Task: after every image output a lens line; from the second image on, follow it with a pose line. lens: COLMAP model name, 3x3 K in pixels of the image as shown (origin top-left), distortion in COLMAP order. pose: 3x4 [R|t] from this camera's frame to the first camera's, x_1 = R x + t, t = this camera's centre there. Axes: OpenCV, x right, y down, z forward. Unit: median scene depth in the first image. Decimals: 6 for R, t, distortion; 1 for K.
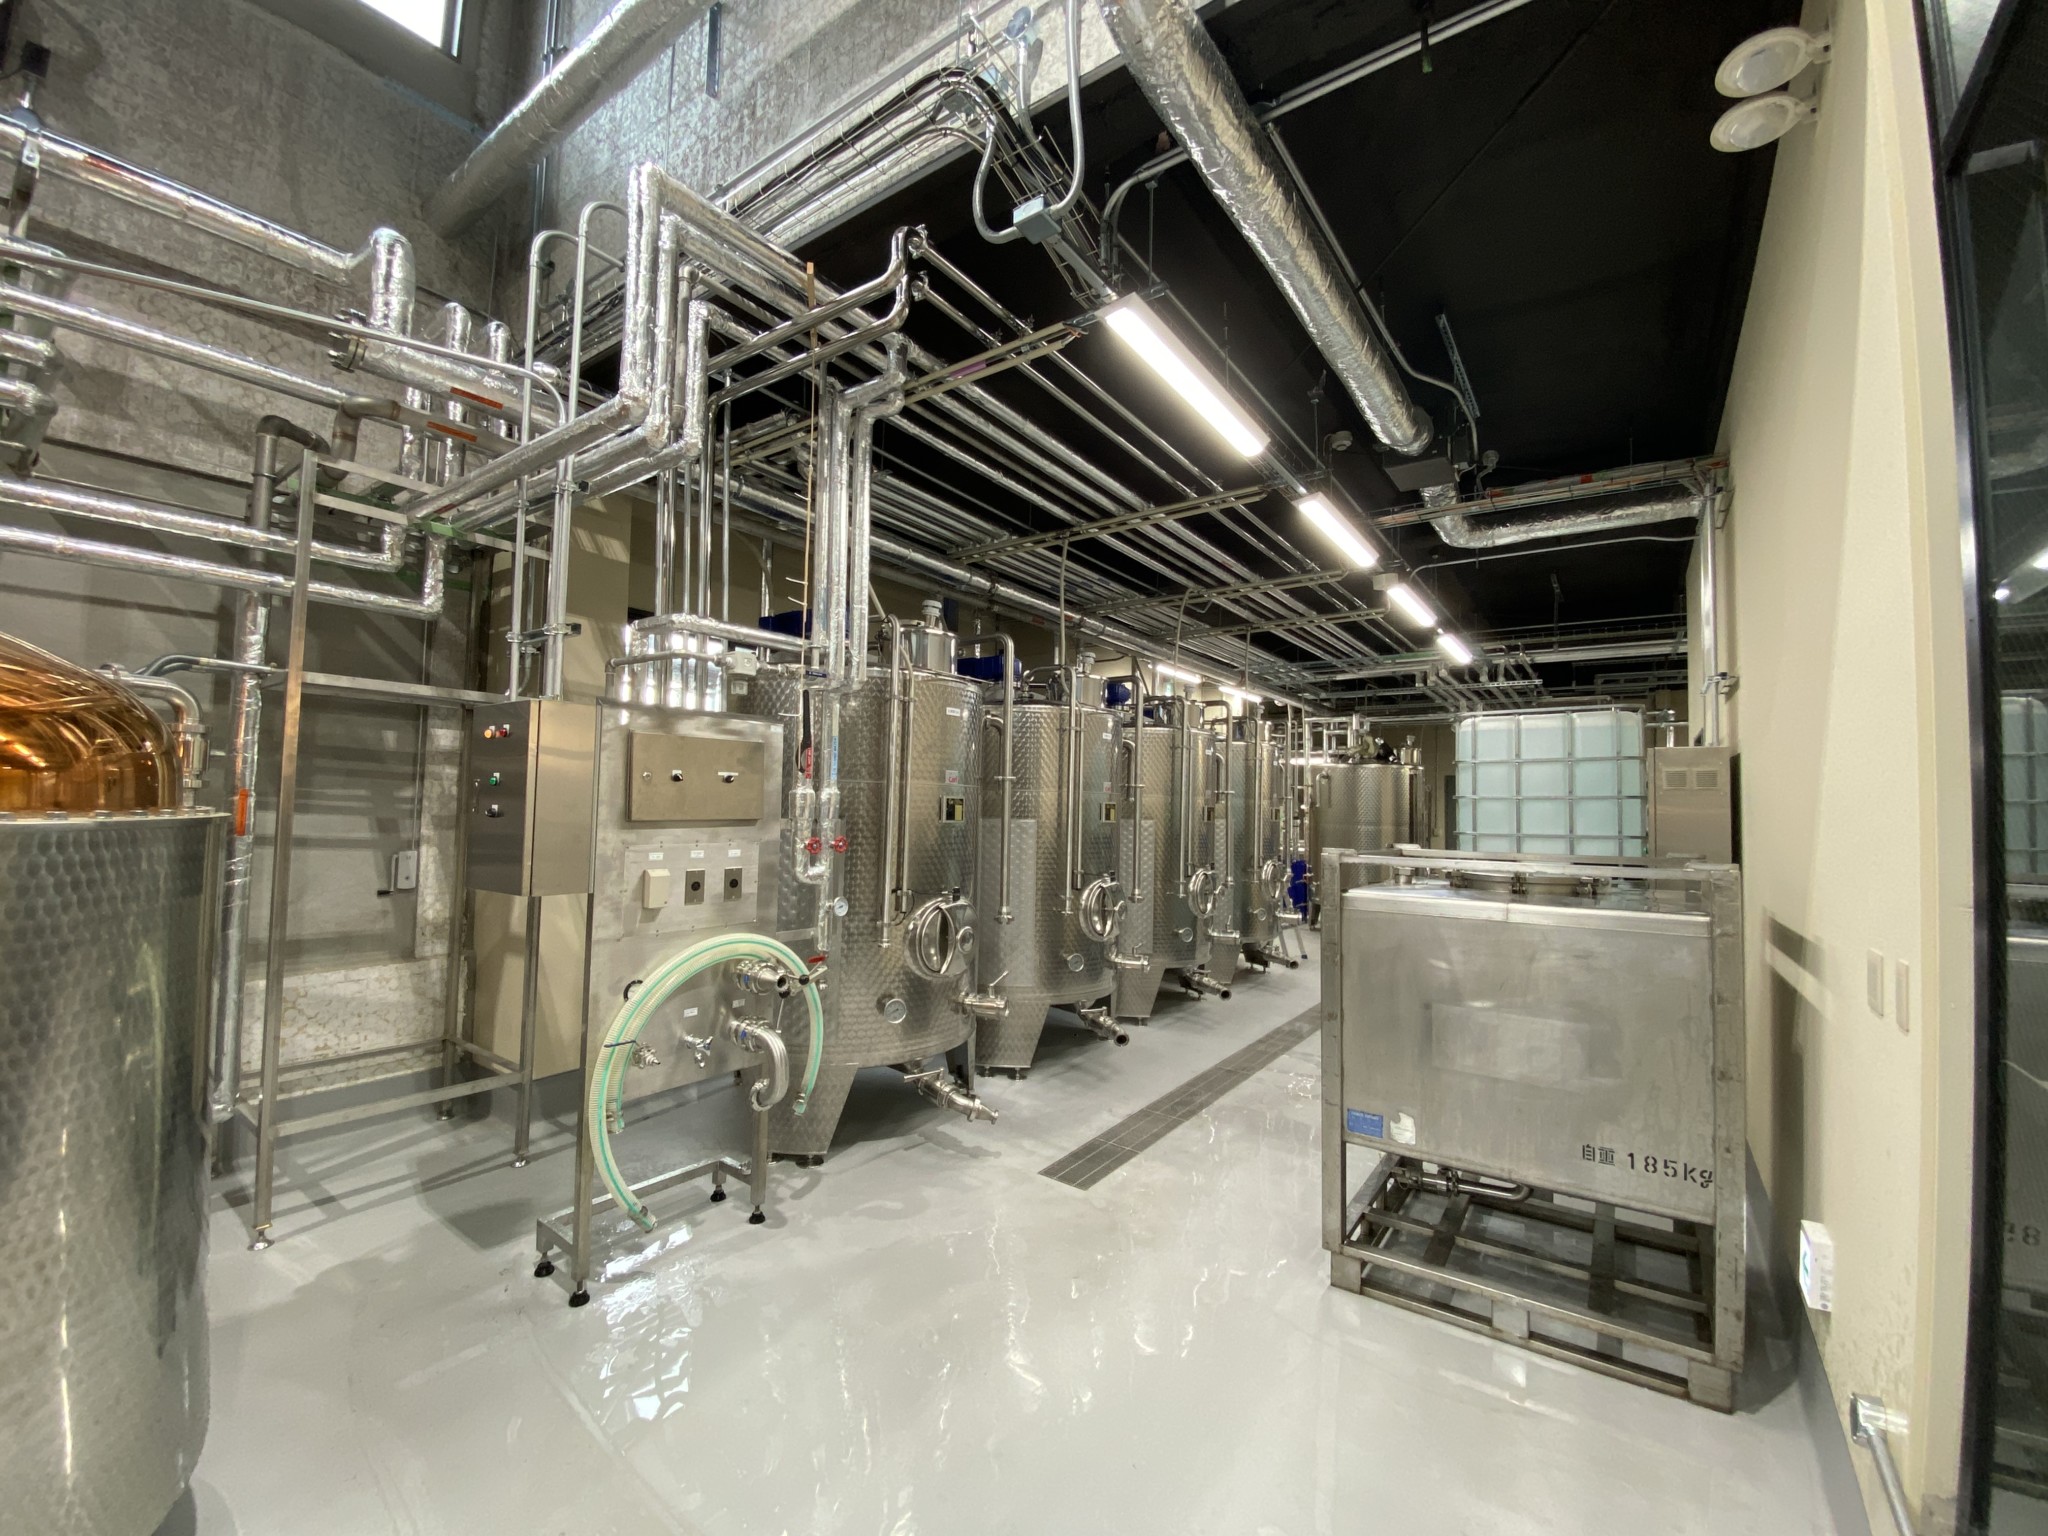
lens RADIAL K [[828.6, 0, 1018.1], [0, 828.6, 764.5], [0, 0, 1]] dist [0.023073, -0.020785]
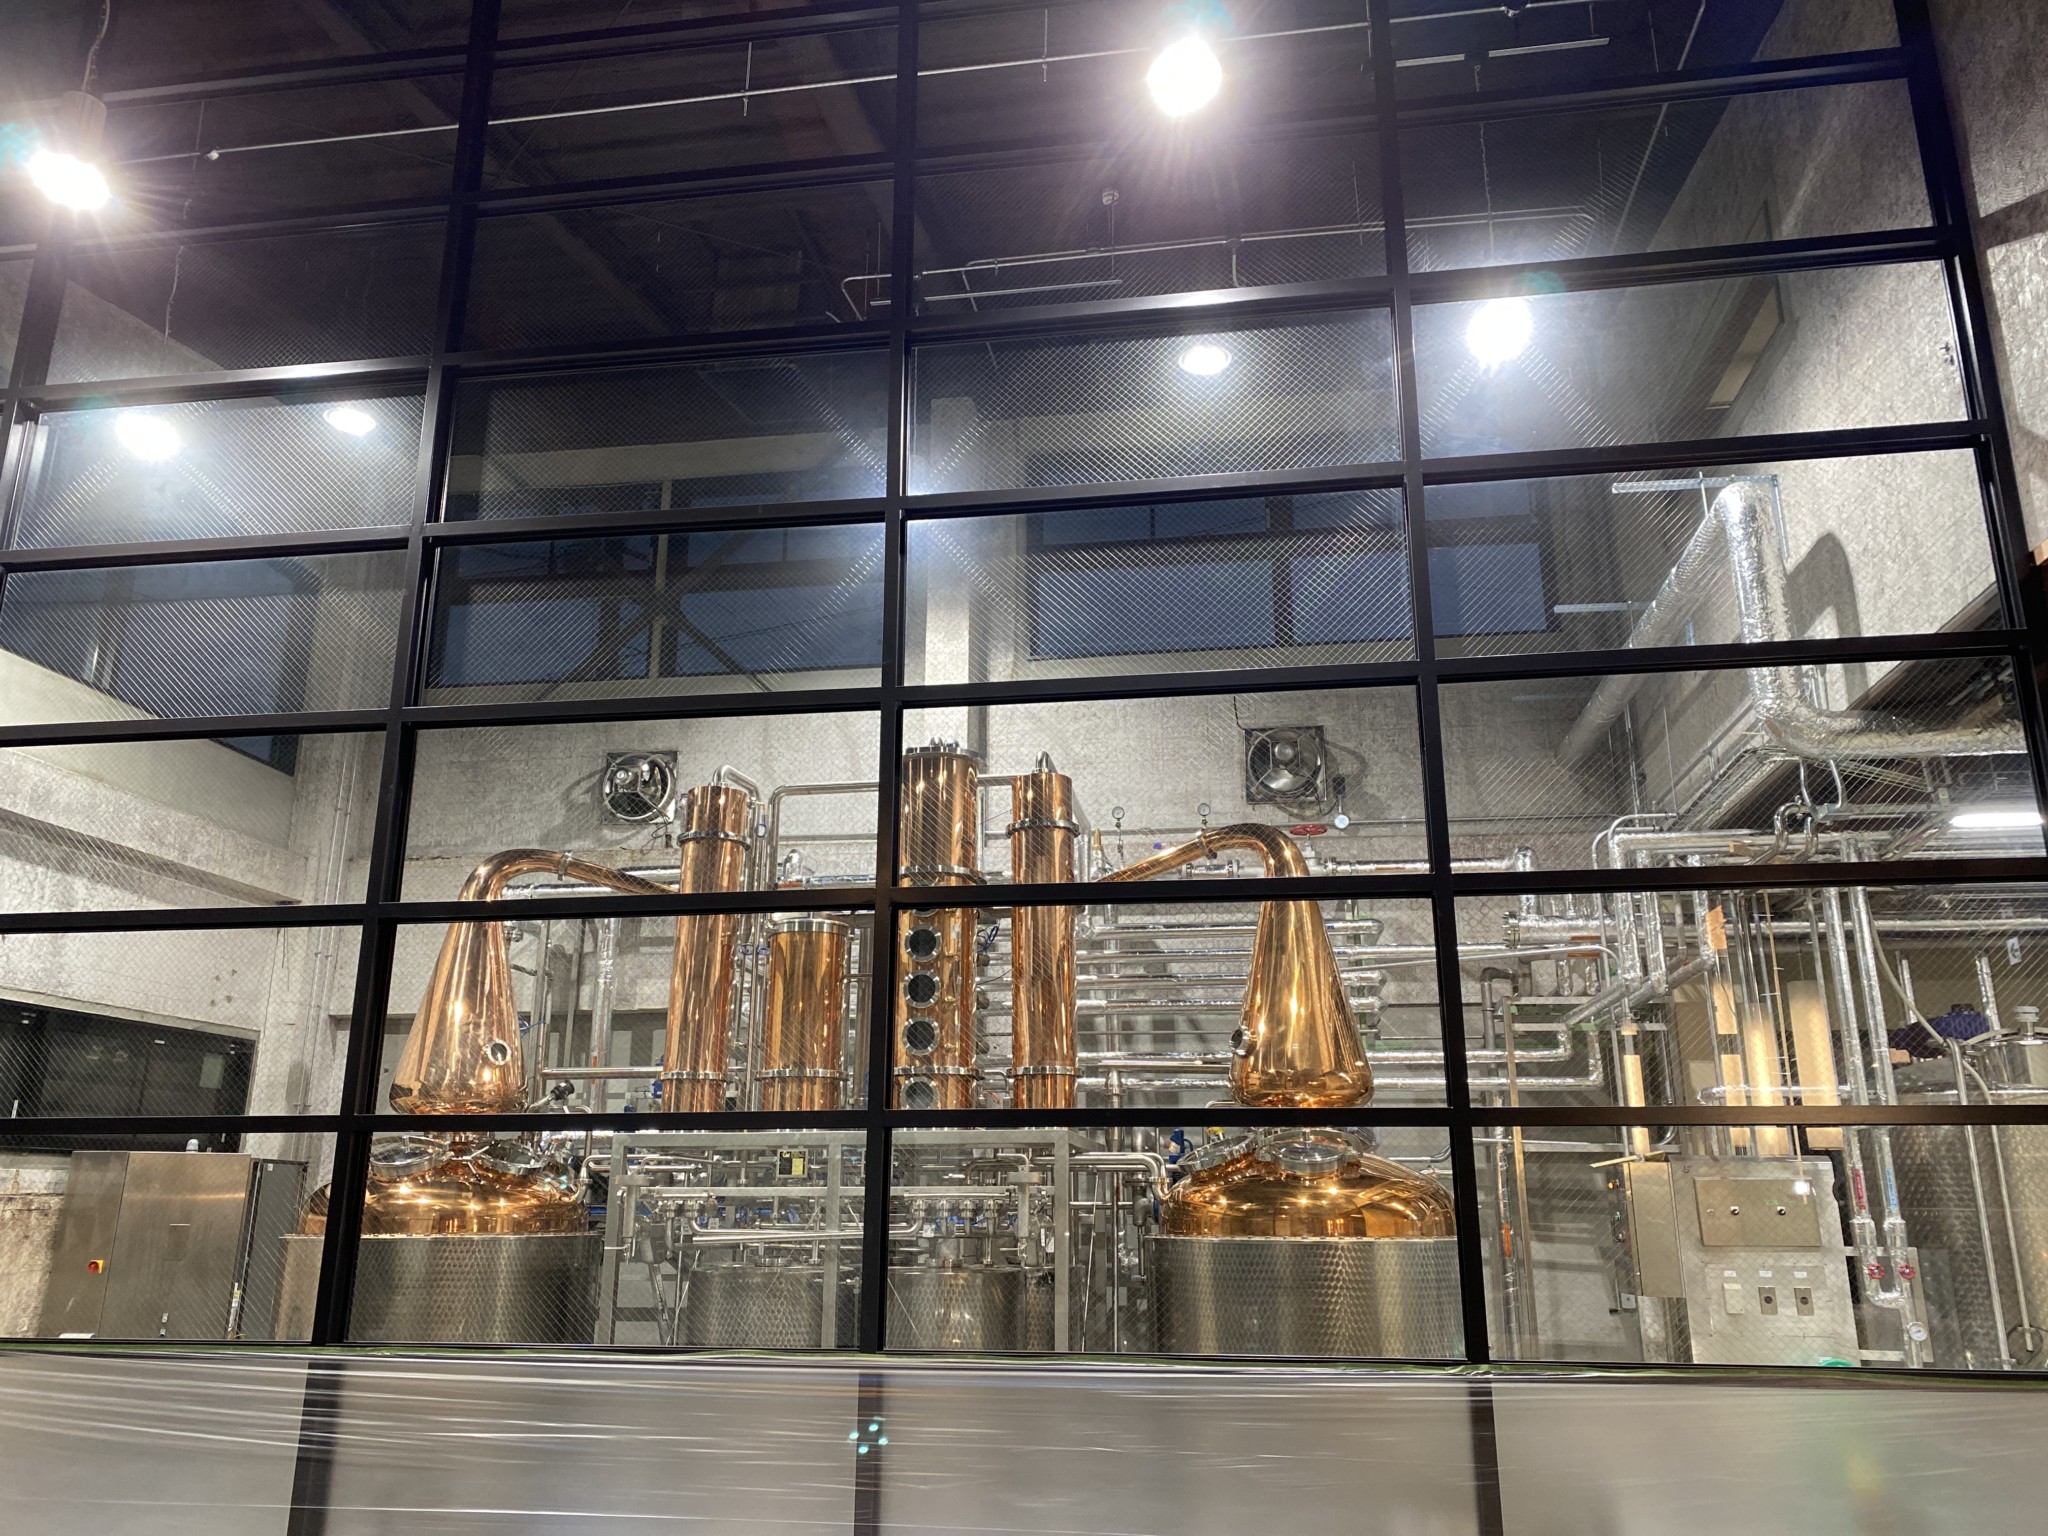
lens RADIAL K [[1562.1, 0, 1024.0], [0, 1562.1, 768.0], [0, 0, 1]] dist [-0.004197, 0.052649]
pose [[0.459644, -0.263028, -0.848259, 1.092131], [0.049923, 0.961278, -0.271021, -0.035324], [0.886699, 0.082226, 0.454977, -0.958095]]
